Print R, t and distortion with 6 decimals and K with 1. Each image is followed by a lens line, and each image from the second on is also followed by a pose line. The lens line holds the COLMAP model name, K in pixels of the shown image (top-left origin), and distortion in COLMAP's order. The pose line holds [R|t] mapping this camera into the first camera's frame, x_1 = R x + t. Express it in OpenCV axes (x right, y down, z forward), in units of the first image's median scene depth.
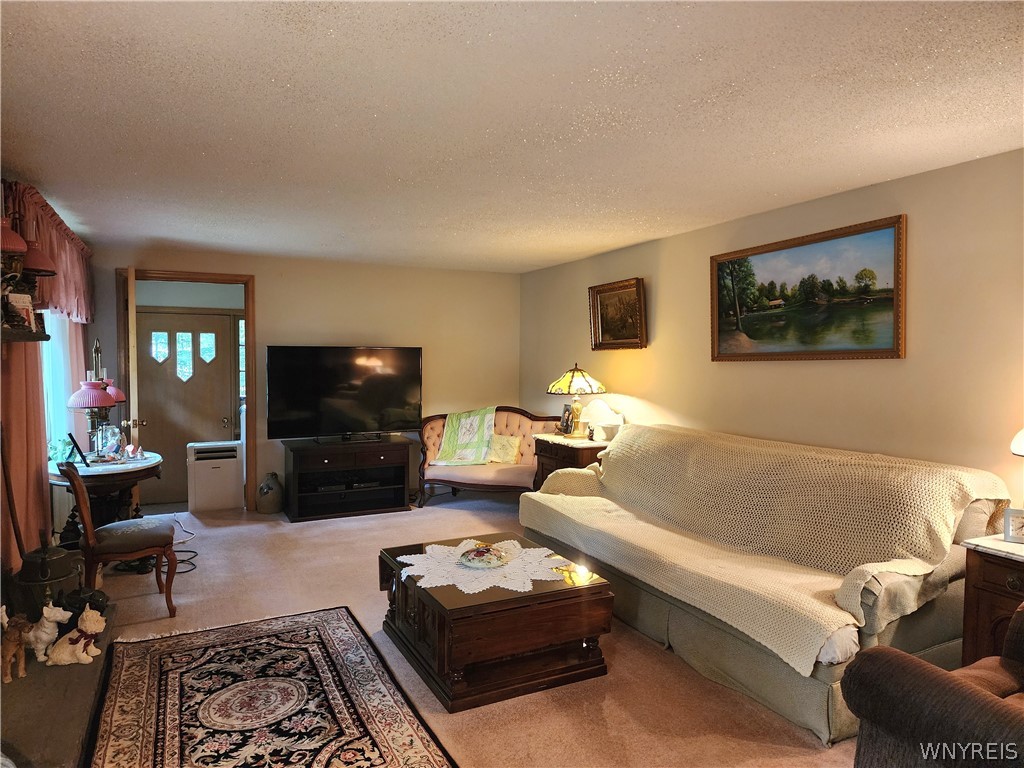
lens RADIAL K [[682.0, 0, 507.0], [0, 682.0, 380.0], [0, 0, 1]] dist [0.041684, -0.009148]
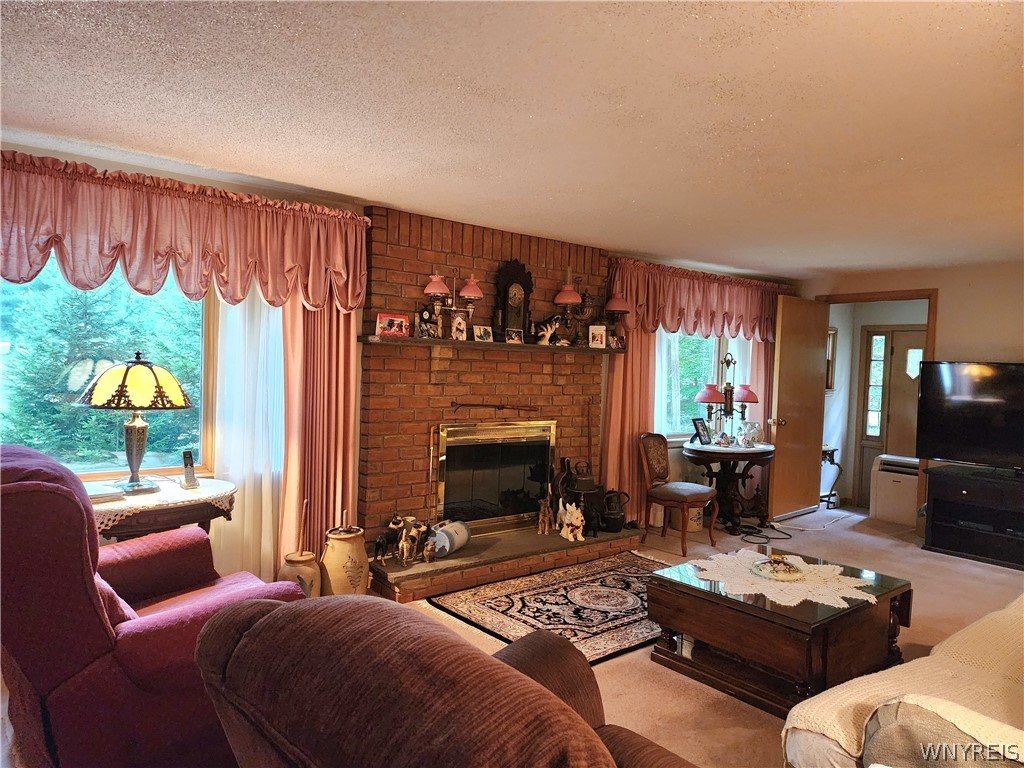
lens RADIAL K [[682.0, 0, 505.4], [0, 682.0, 383.4], [0, 0, 1]] dist [0.041684, -0.009148]
pose [[0.234717, 0.038775, -0.971290, 0.991118], [-0.065186, 0.997583, 0.024072, -0.008782], [0.969876, 0.057664, 0.236677, 0.436145]]
